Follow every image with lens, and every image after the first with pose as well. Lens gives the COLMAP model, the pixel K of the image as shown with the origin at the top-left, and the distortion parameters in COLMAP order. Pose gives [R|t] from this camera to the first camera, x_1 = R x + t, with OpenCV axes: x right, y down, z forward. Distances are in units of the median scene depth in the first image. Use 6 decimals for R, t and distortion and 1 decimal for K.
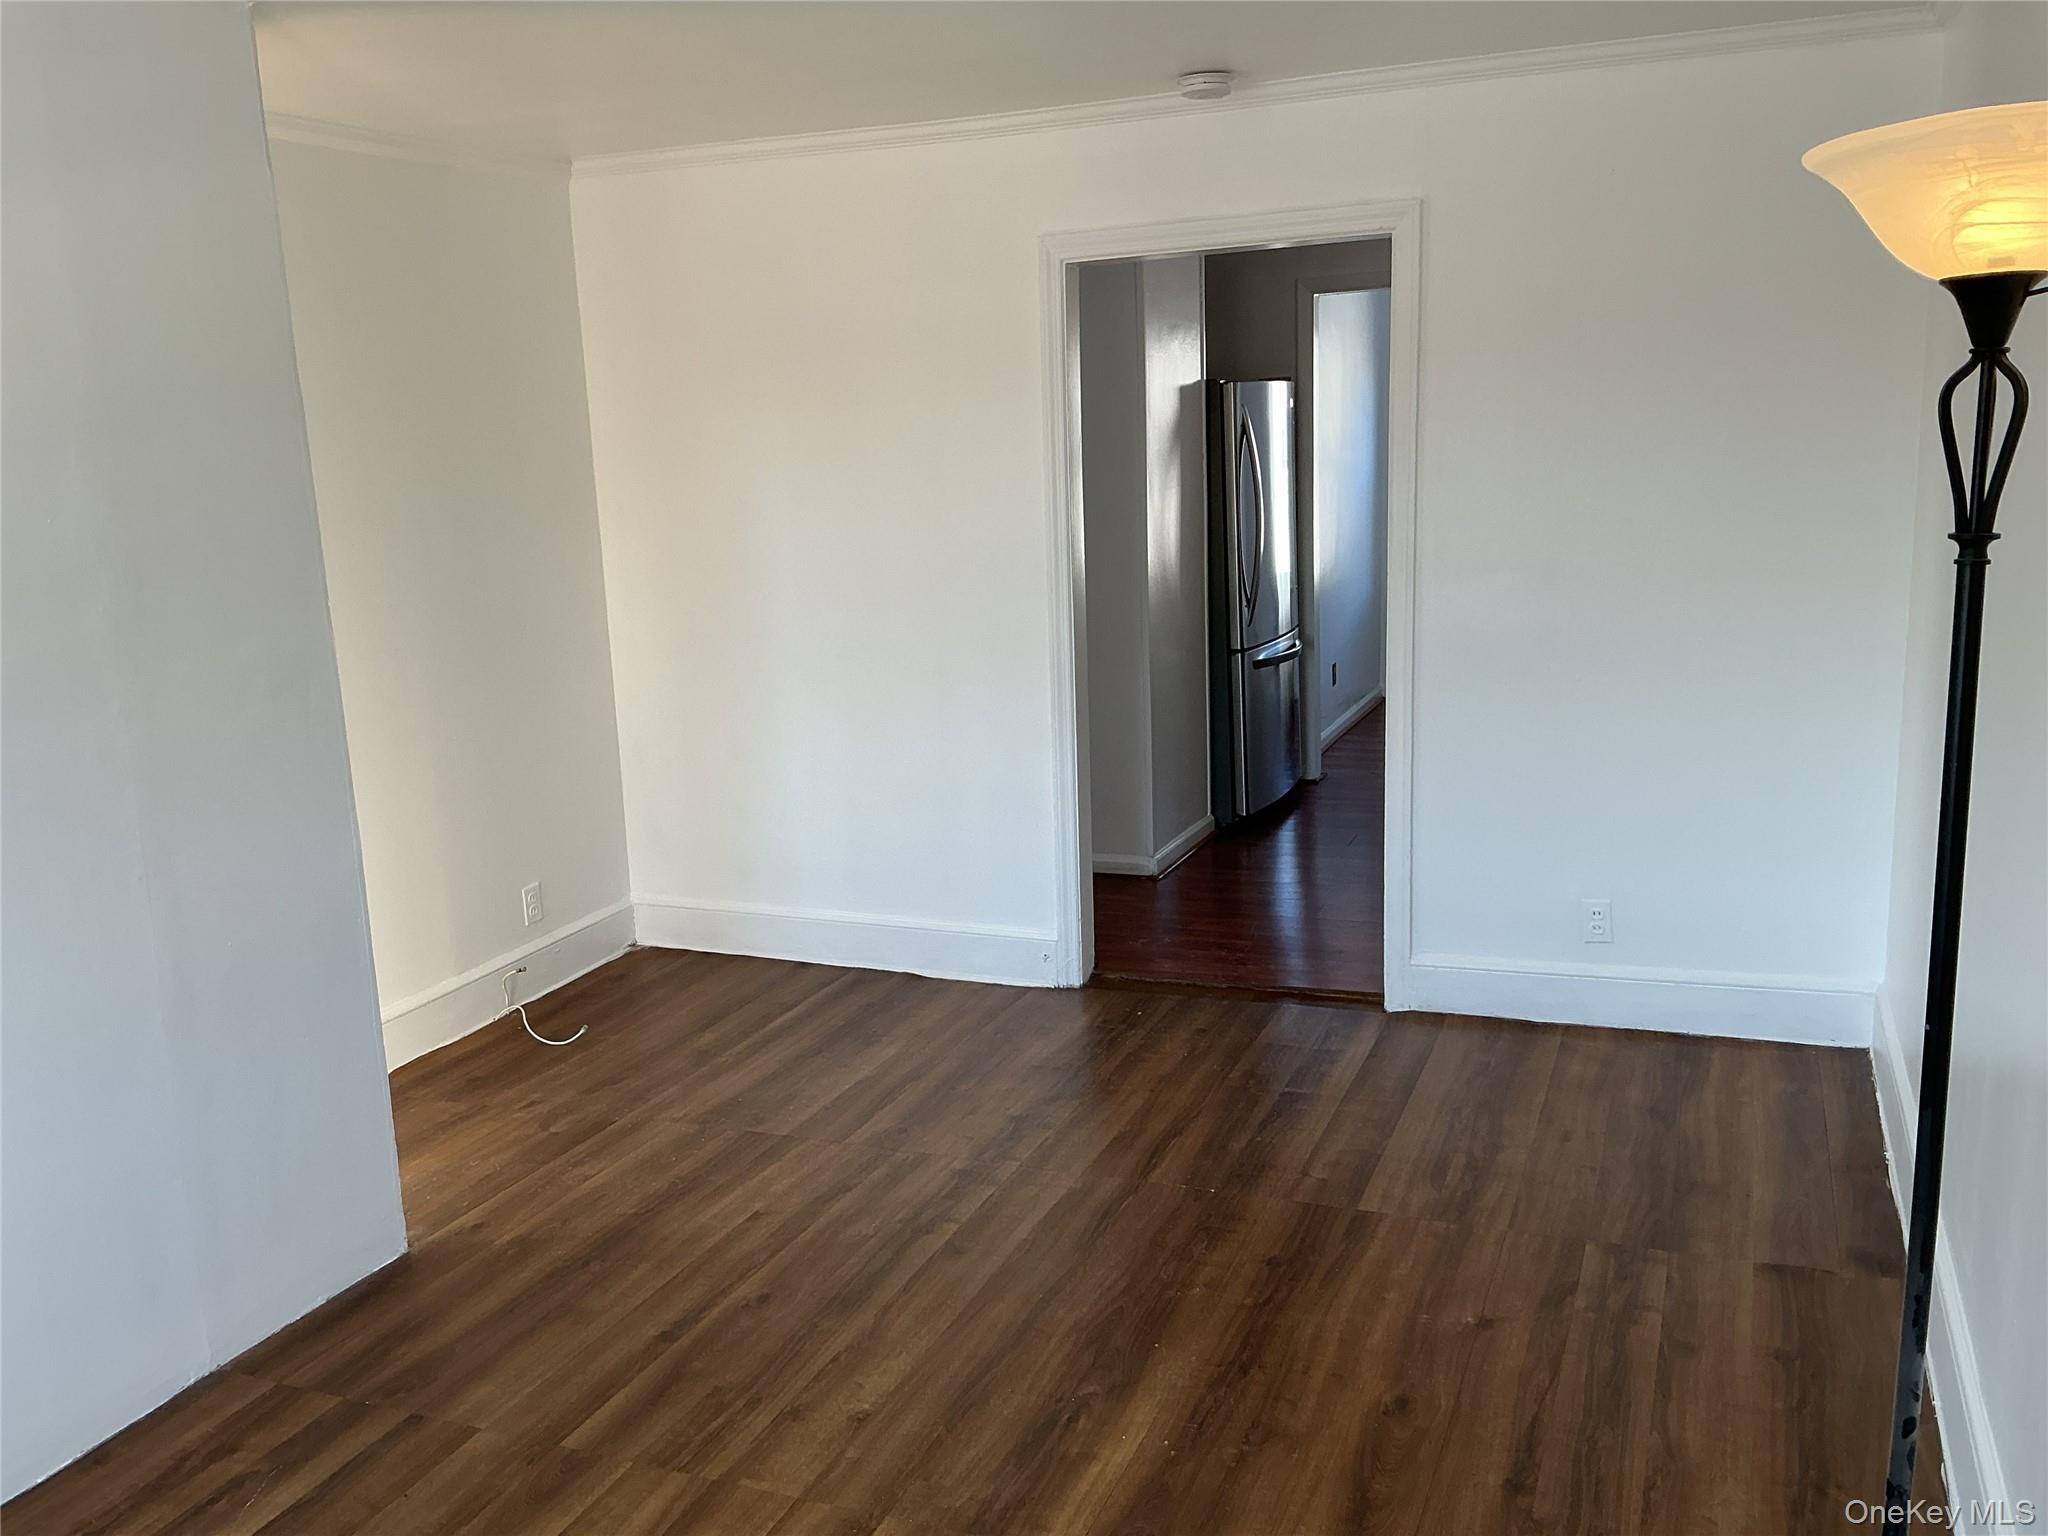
lens RADIAL K [[1684.0, 0, 1009.7], [0, 1684.0, 780.1], [0, 0, 1]] dist [0.105604, -0.199559]
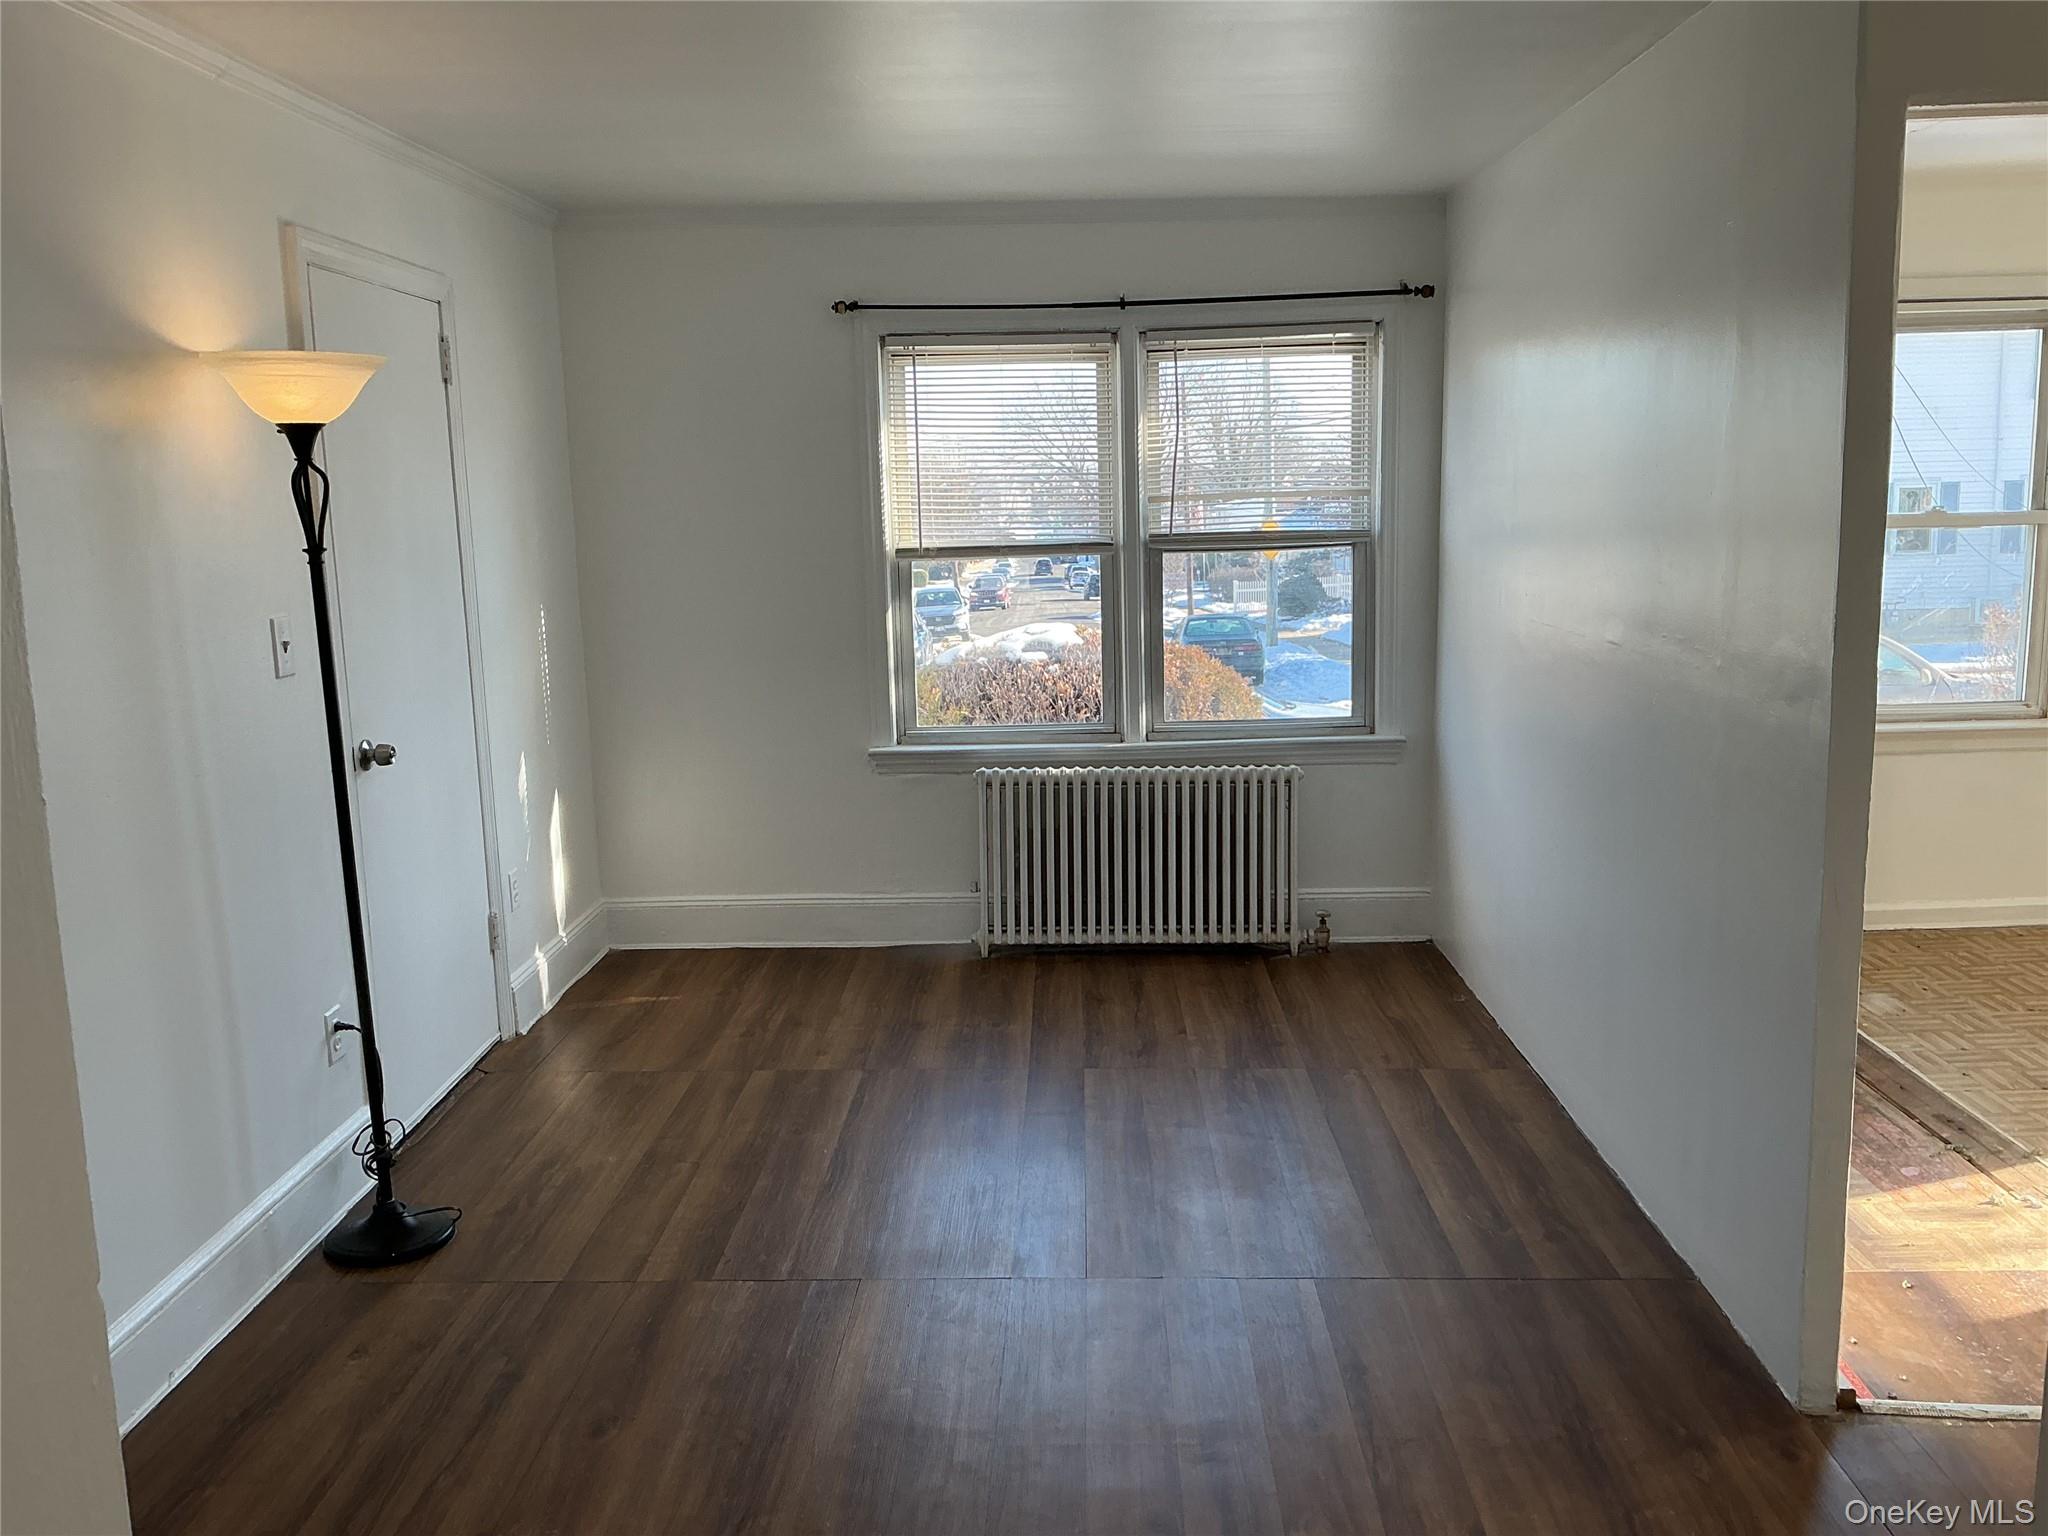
lens RADIAL K [[1684.0, 0, 1009.7], [0, 1684.0, 780.1], [0, 0, 1]] dist [0.105604, -0.199559]
pose [[-0.934239, 0.116774, -0.336987, 0.297657], [-0.012345, 0.933723, 0.357783, -0.364550], [0.356433, 0.338415, -0.870879, 1.837317]]
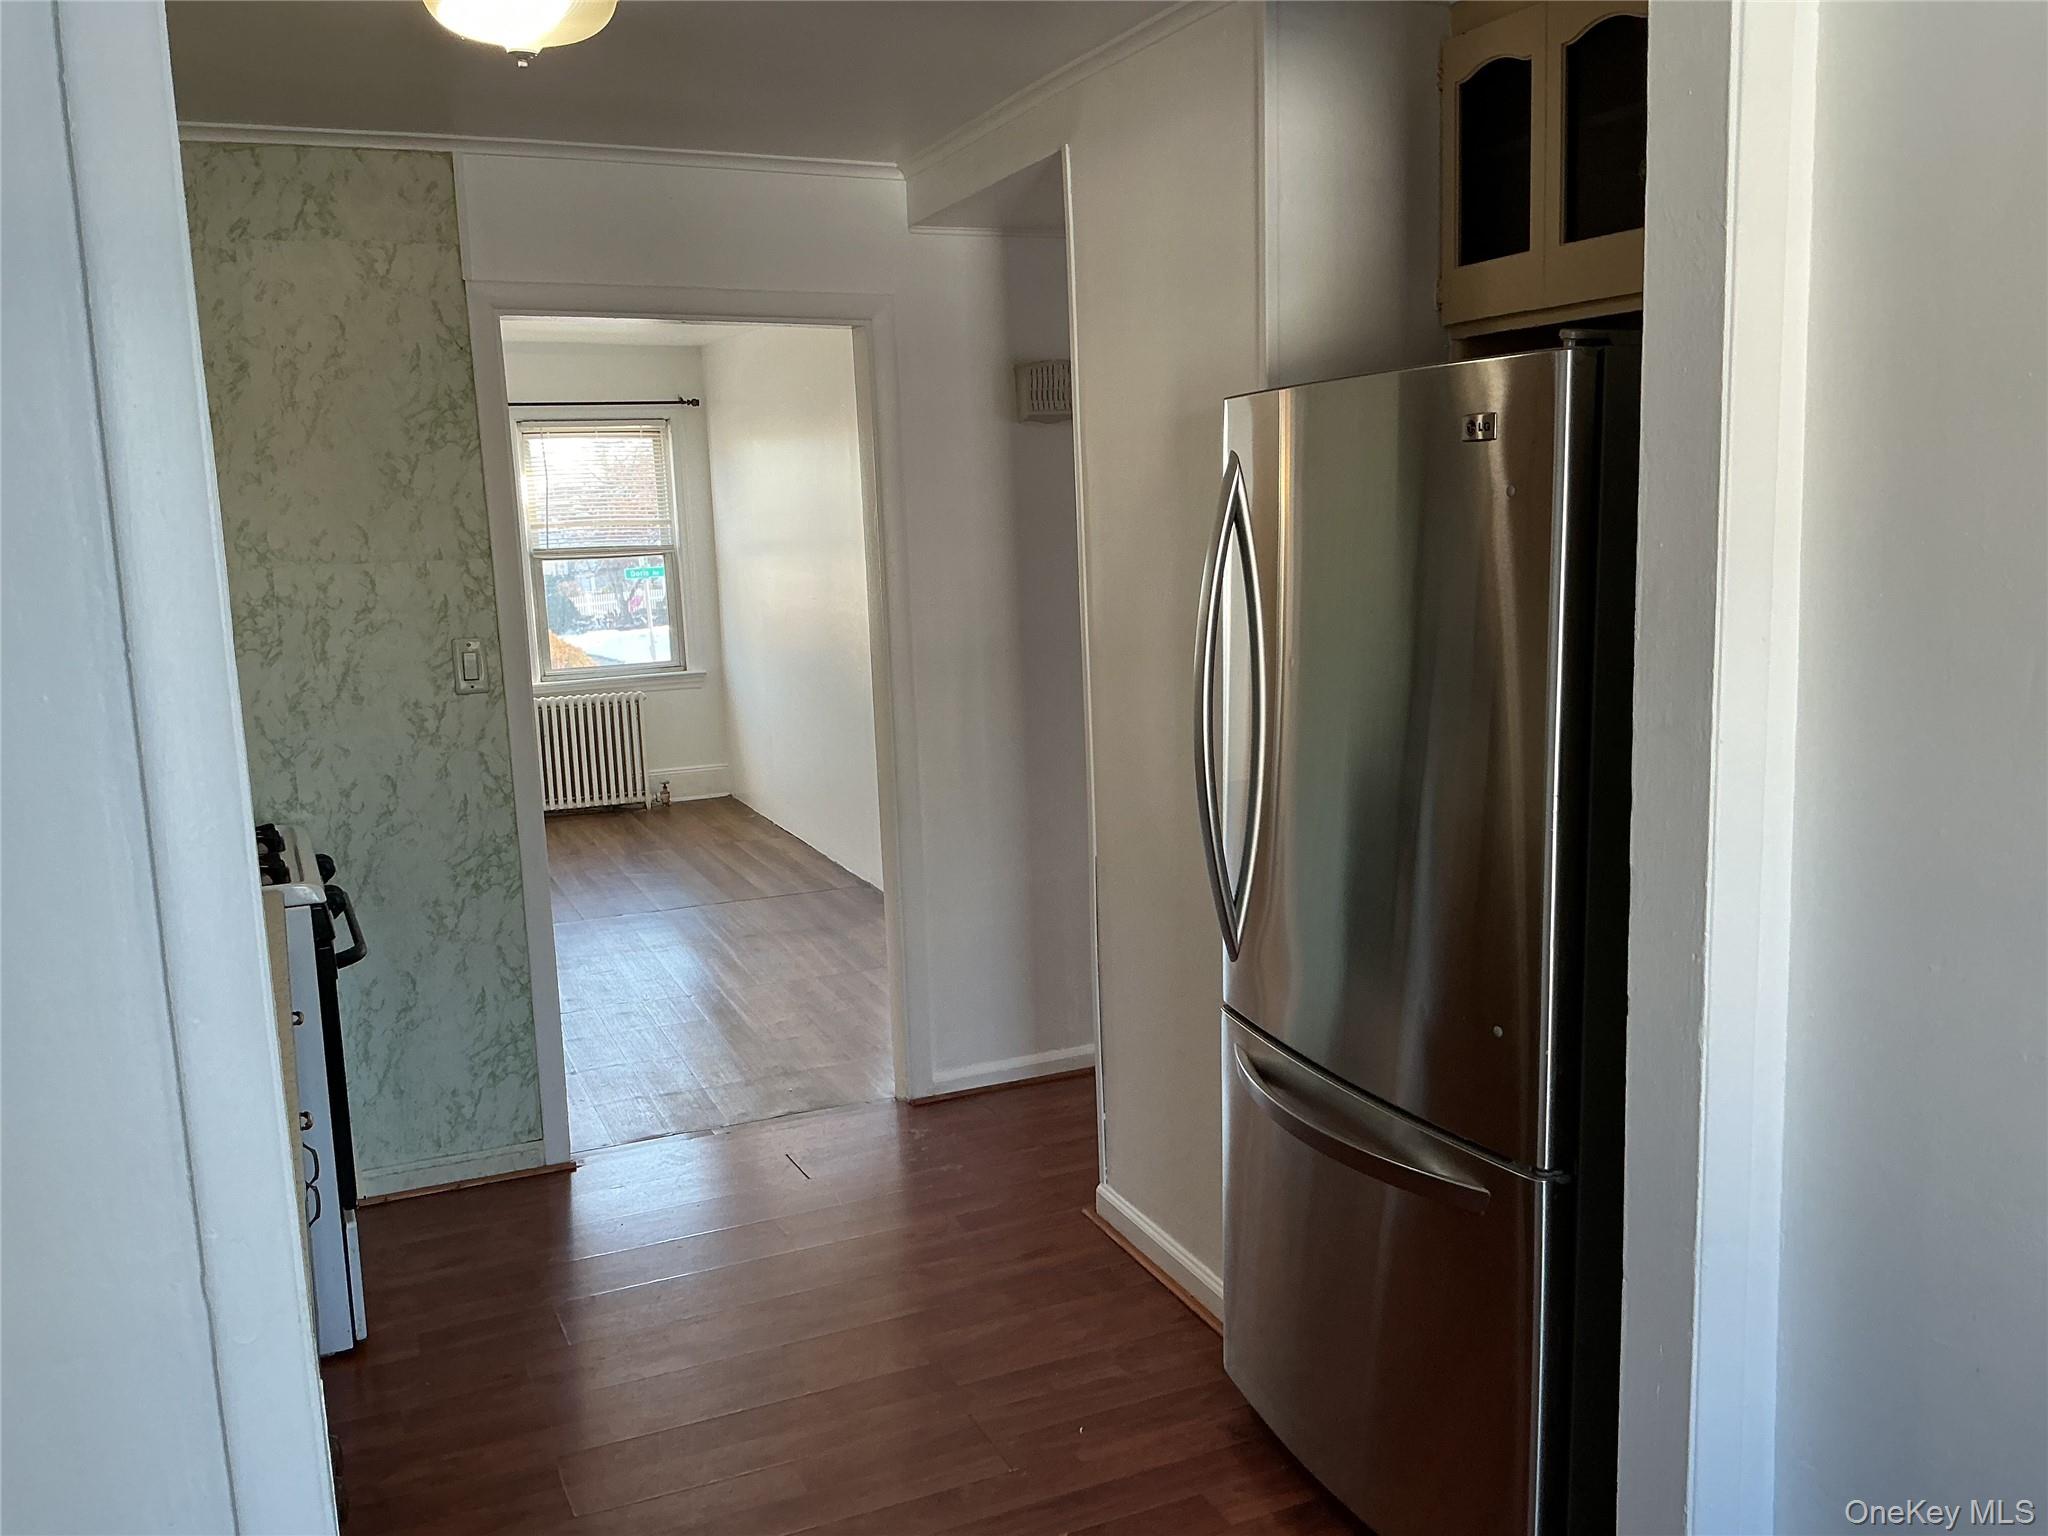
lens RADIAL K [[1684.0, 0, 1009.7], [0, 1684.0, 780.1], [0, 0, 1]] dist [0.105604, -0.199559]
pose [[-0.695663, 0.166208, -0.698876, 1.041830], [-0.079939, 0.948913, 0.305244, -0.535967], [0.713907, 0.268214, -0.646837, 2.773592]]
